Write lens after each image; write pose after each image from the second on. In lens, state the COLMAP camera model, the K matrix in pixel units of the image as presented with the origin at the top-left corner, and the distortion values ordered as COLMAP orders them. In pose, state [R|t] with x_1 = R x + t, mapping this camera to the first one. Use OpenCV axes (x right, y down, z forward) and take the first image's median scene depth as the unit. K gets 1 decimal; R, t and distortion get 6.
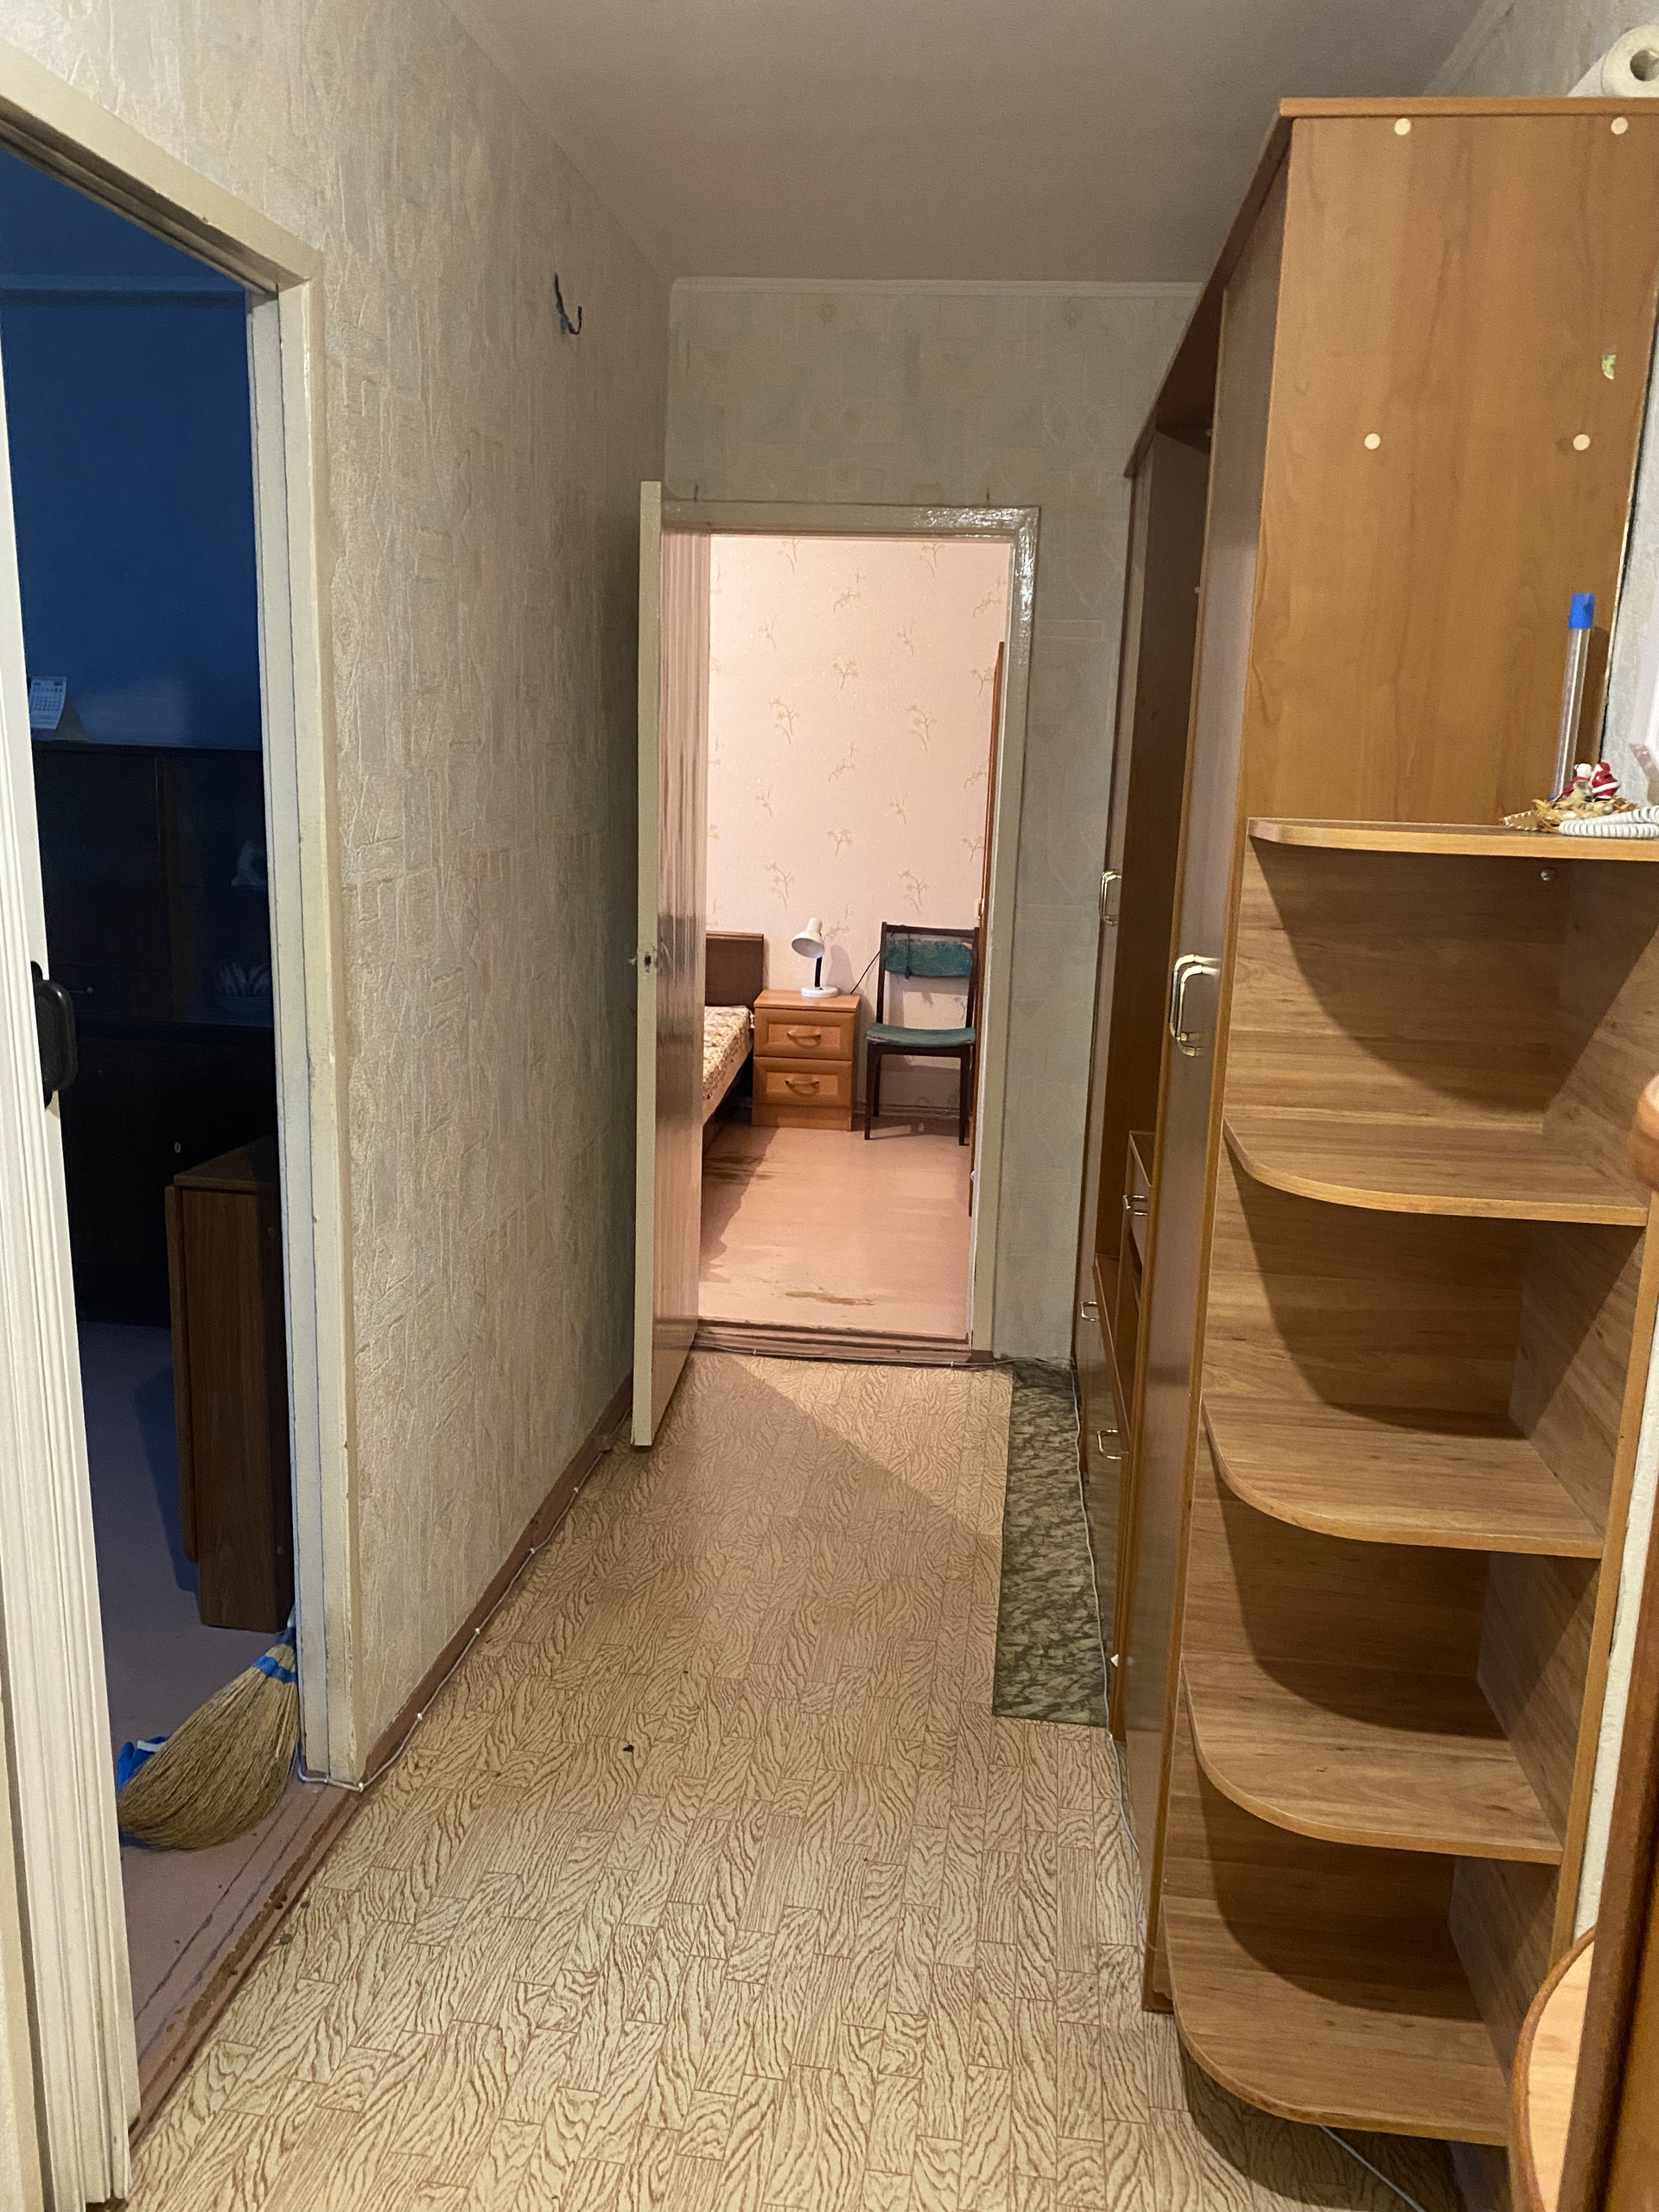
lens RADIAL K [[1691.6, 0, 833.0], [0, 1691.6, 1112.0], [0, 0, 1]] dist [0.044360, -0.037160]
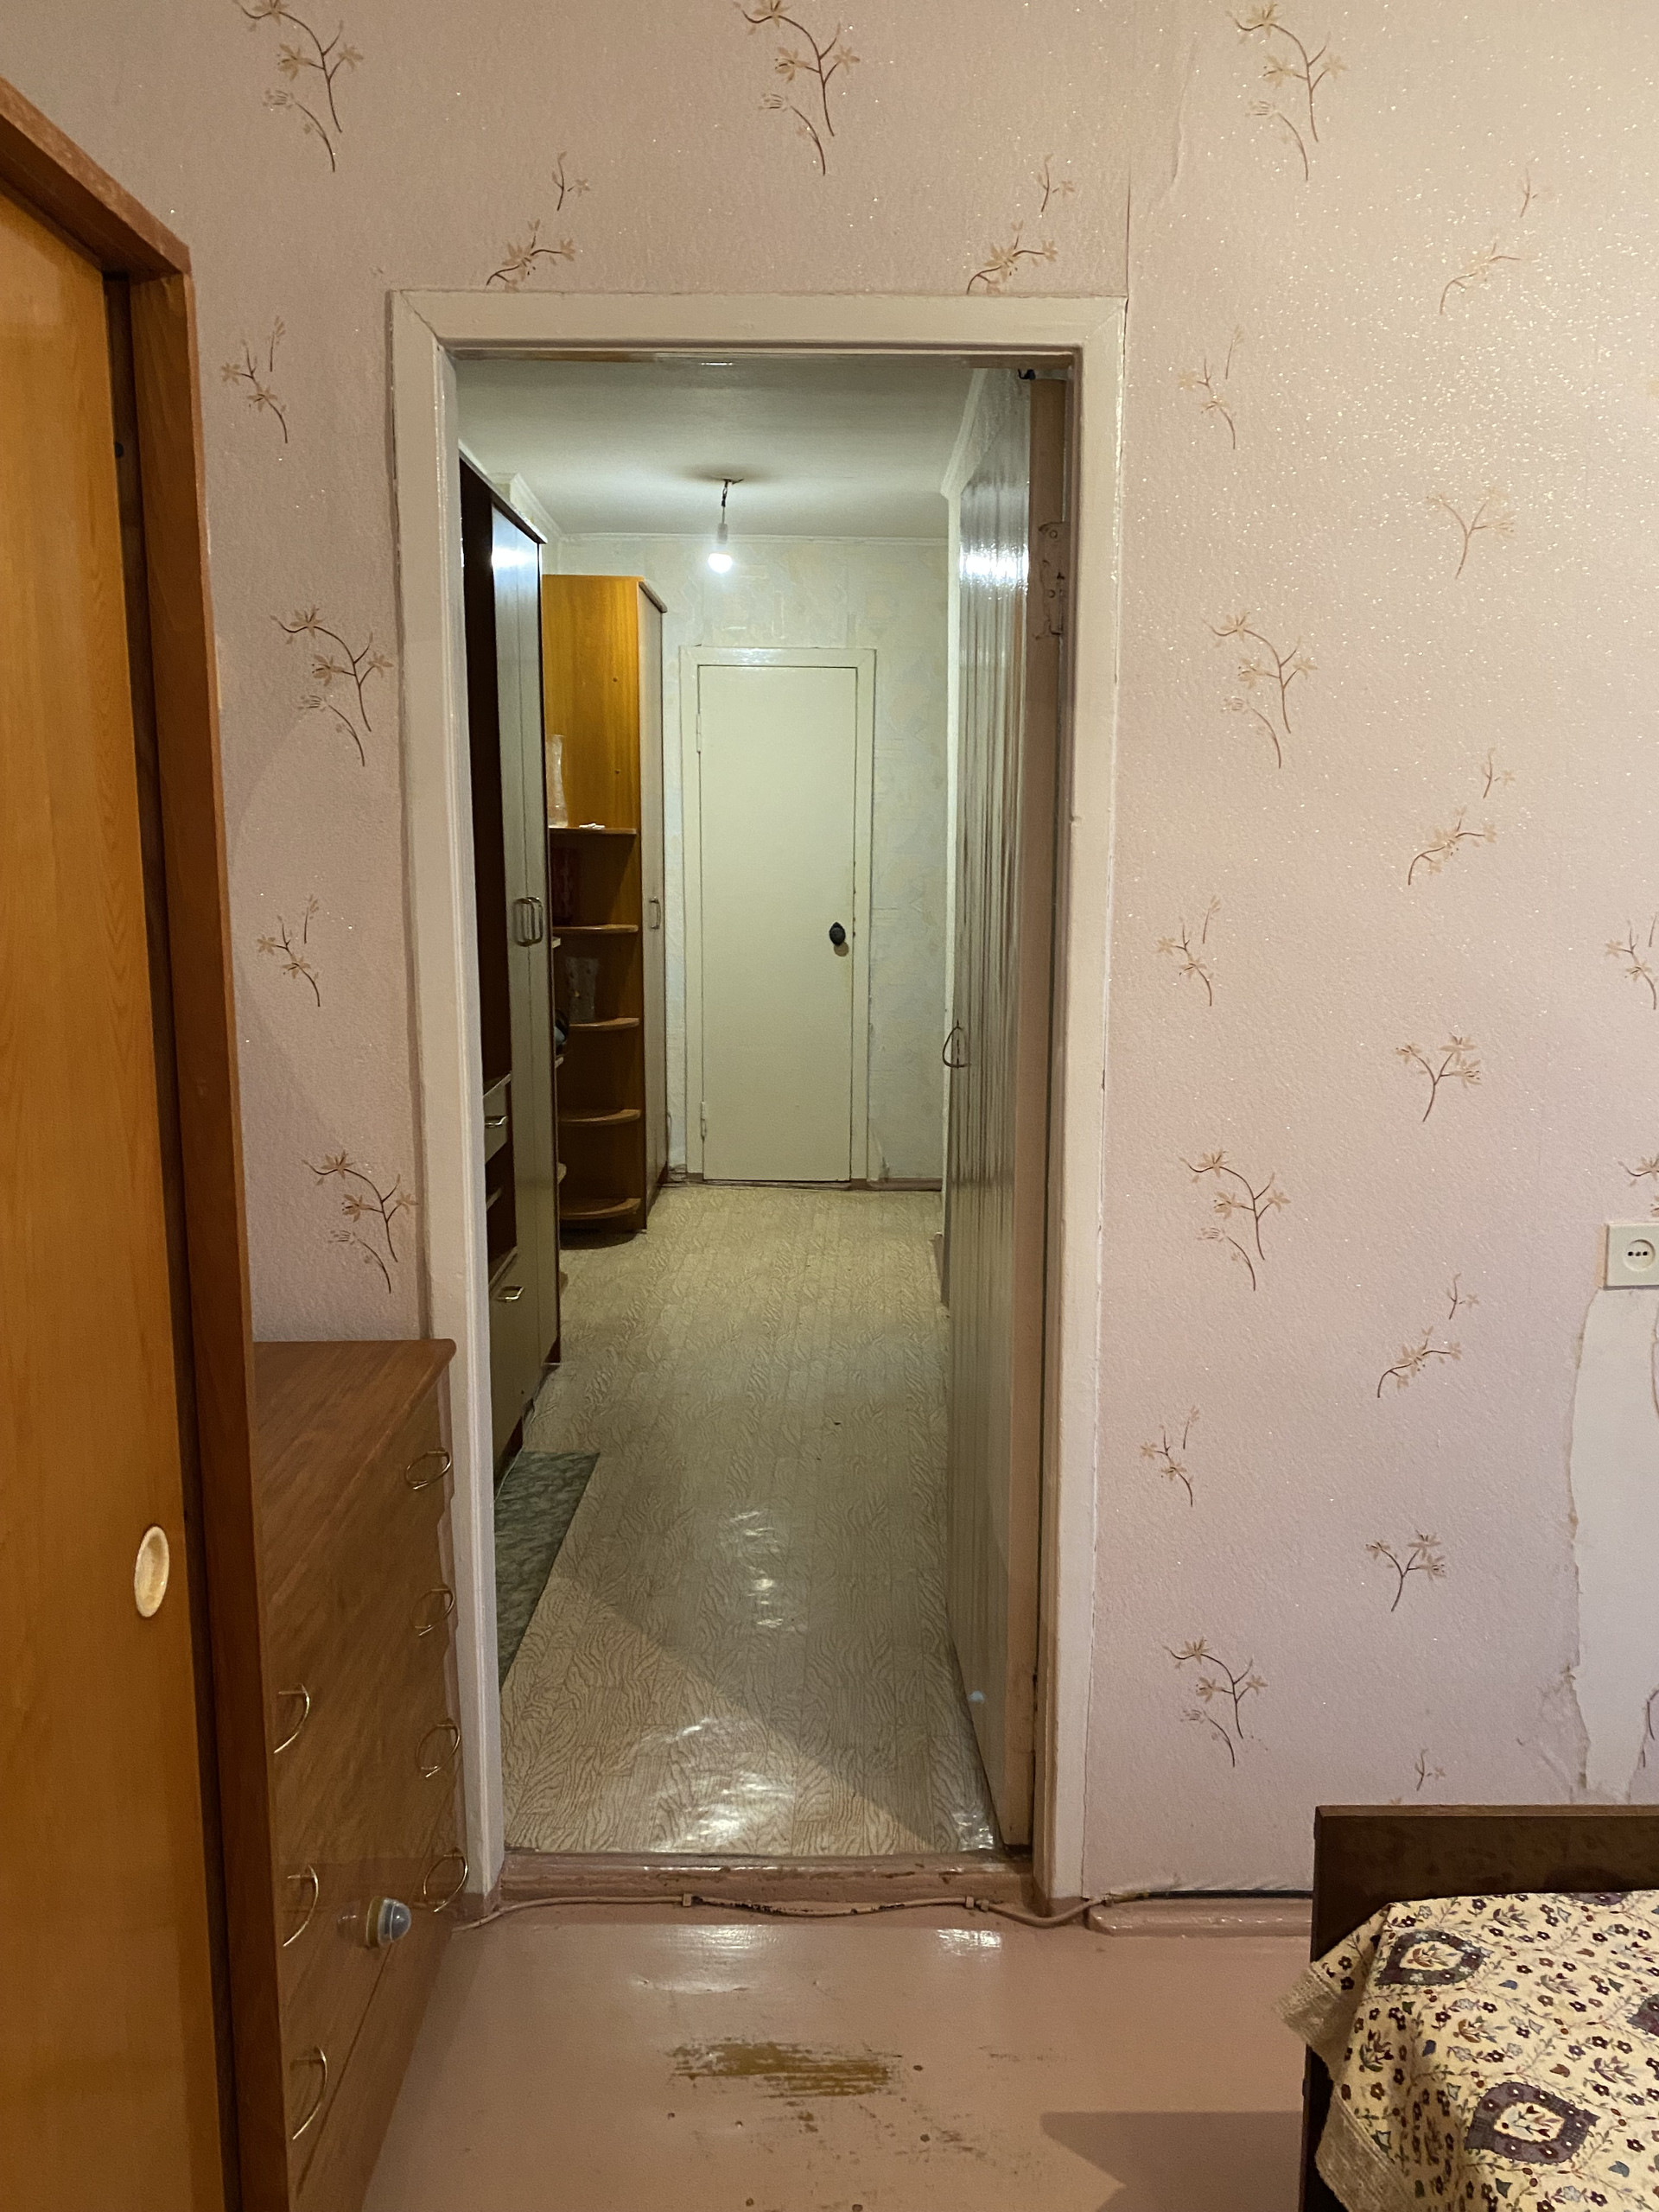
lens RADIAL K [[1691.6, 0, 844.9], [0, 1691.6, 1107.5], [0, 0, 1]] dist [0.044360, -0.037160]
pose [[-0.992795, -0.018861, -0.118332, 0.058235], [-0.059781, 0.933820, 0.352714, -0.411206], [0.103848, 0.357247, -0.928219, 2.086721]]
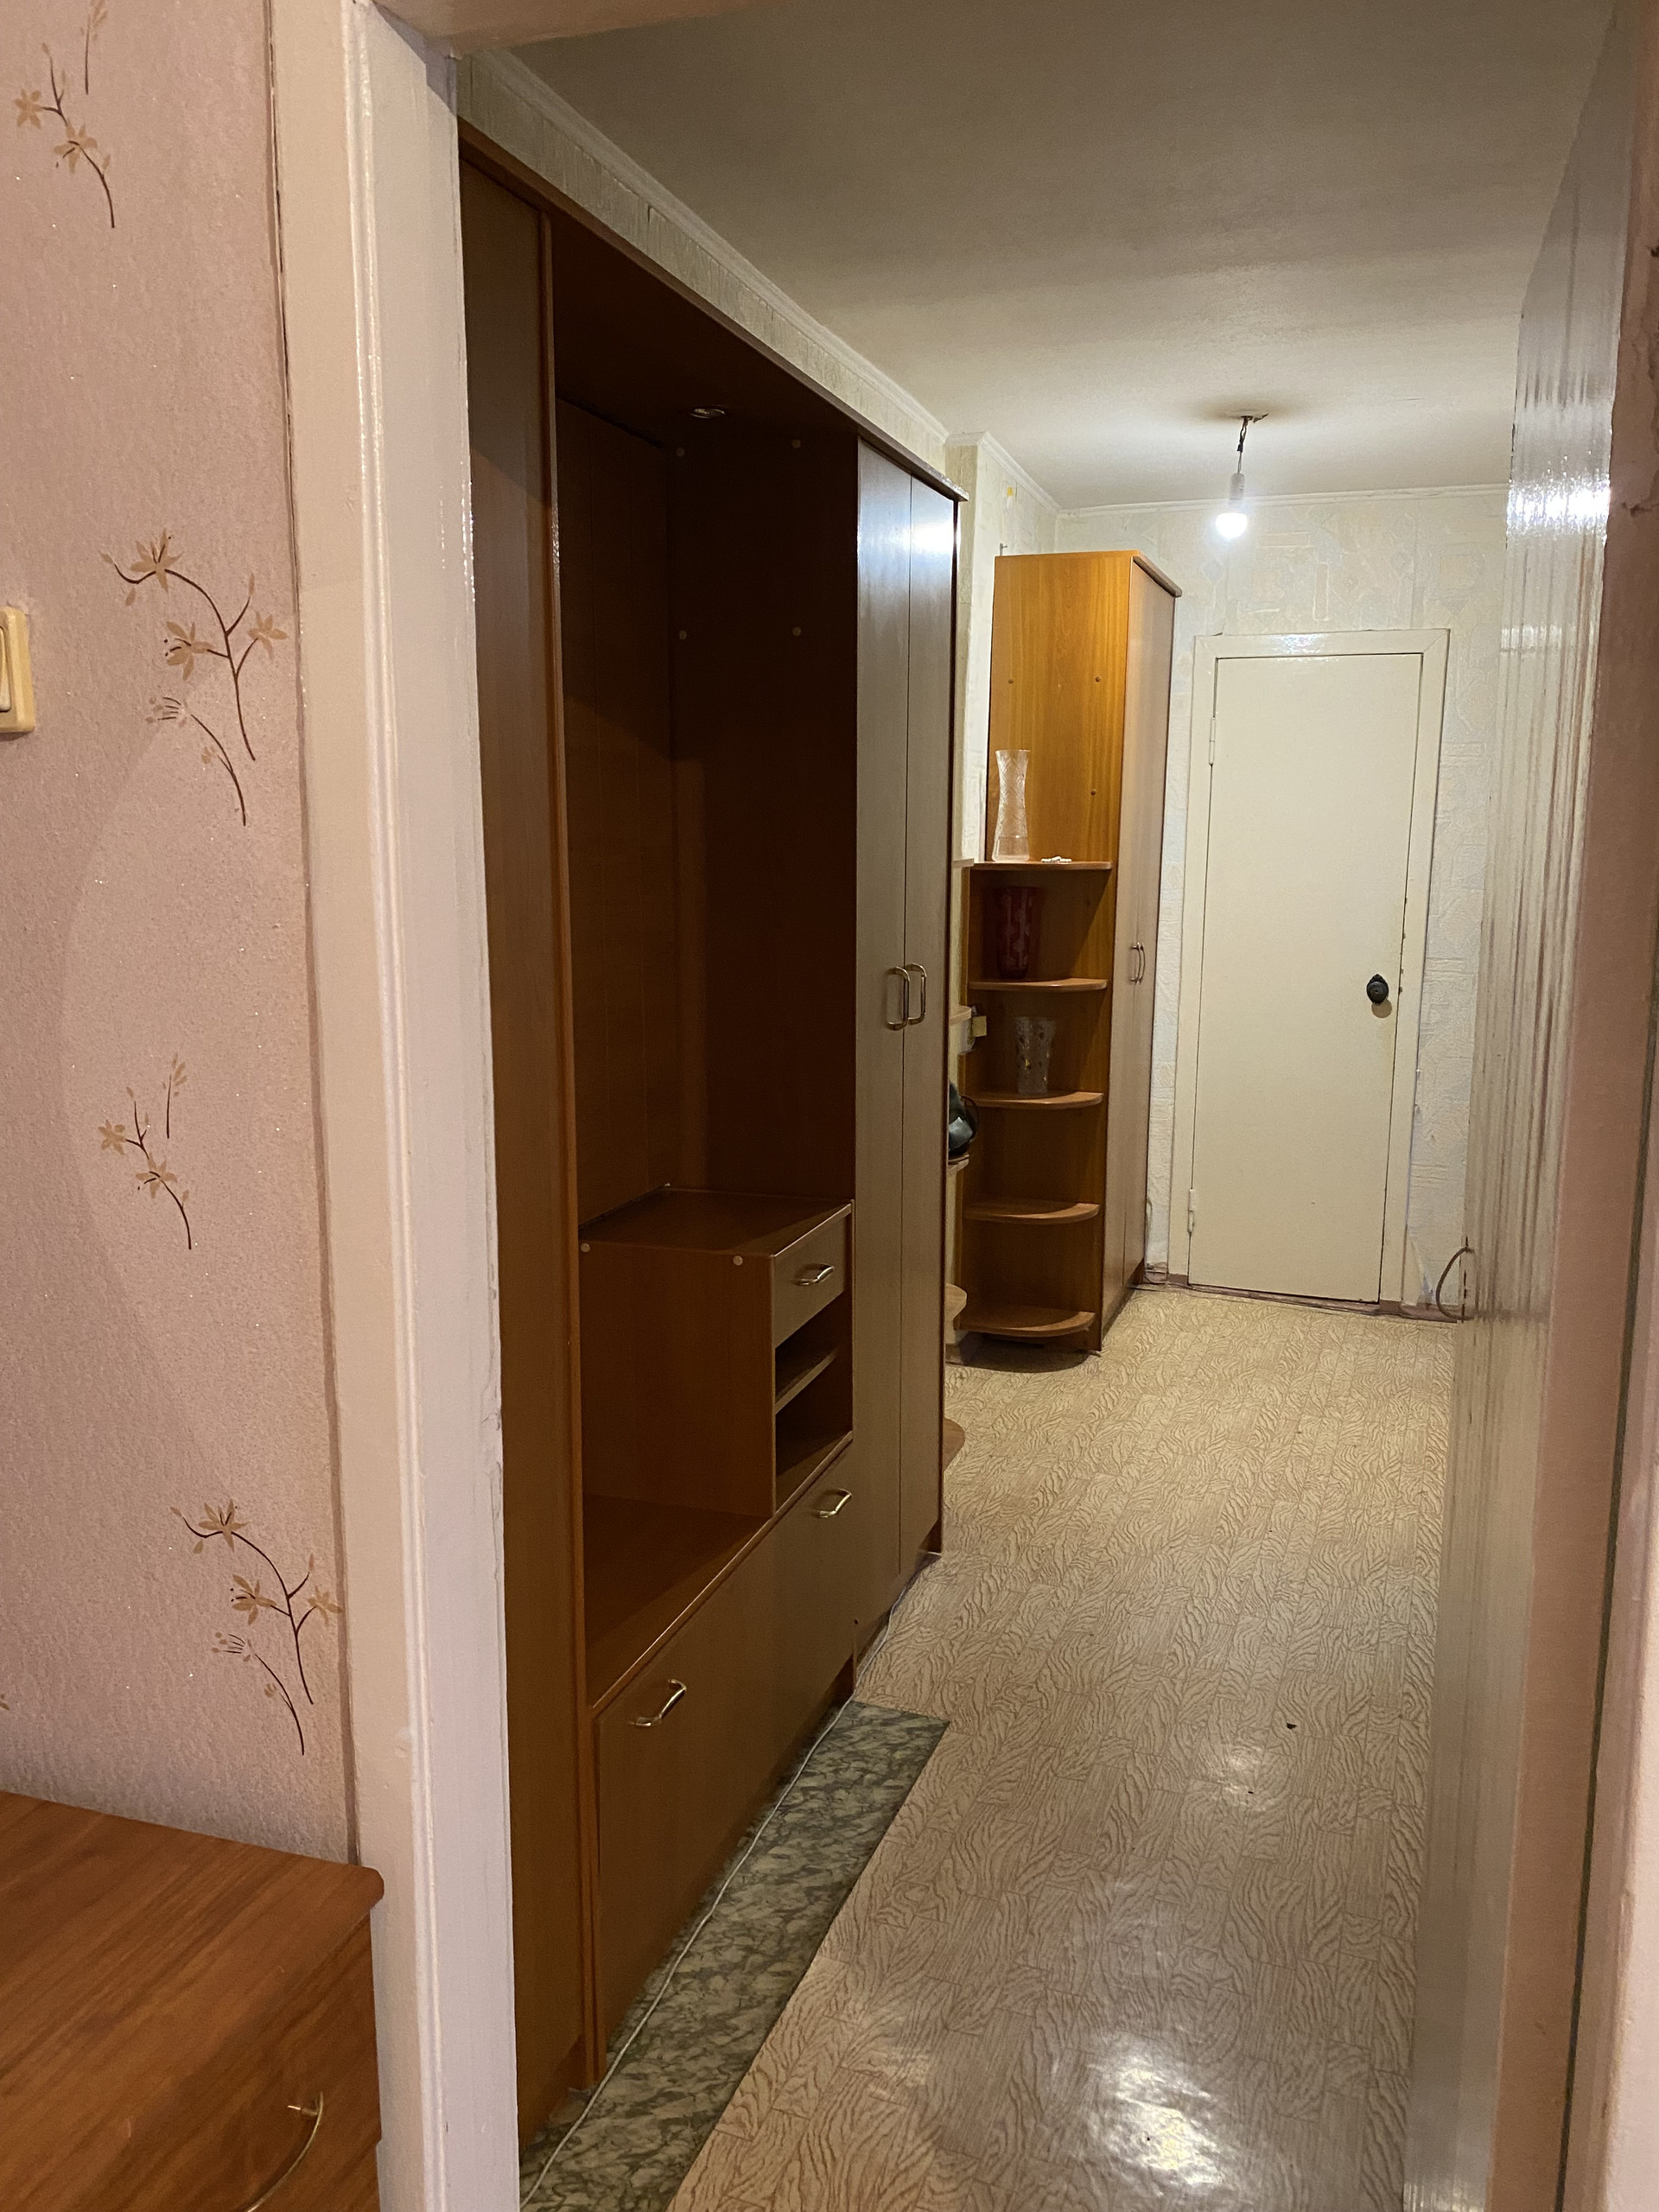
lens RADIAL K [[1691.6, 0, 814.4], [0, 1691.6, 1101.8], [0, 0, 1]] dist [0.044360, -0.037160]
pose [[-0.971034, -0.072065, 0.227814, -0.036135], [0.013239, 0.935742, 0.352436, -0.359533], [-0.238574, 0.345243, -0.907684, 1.713741]]
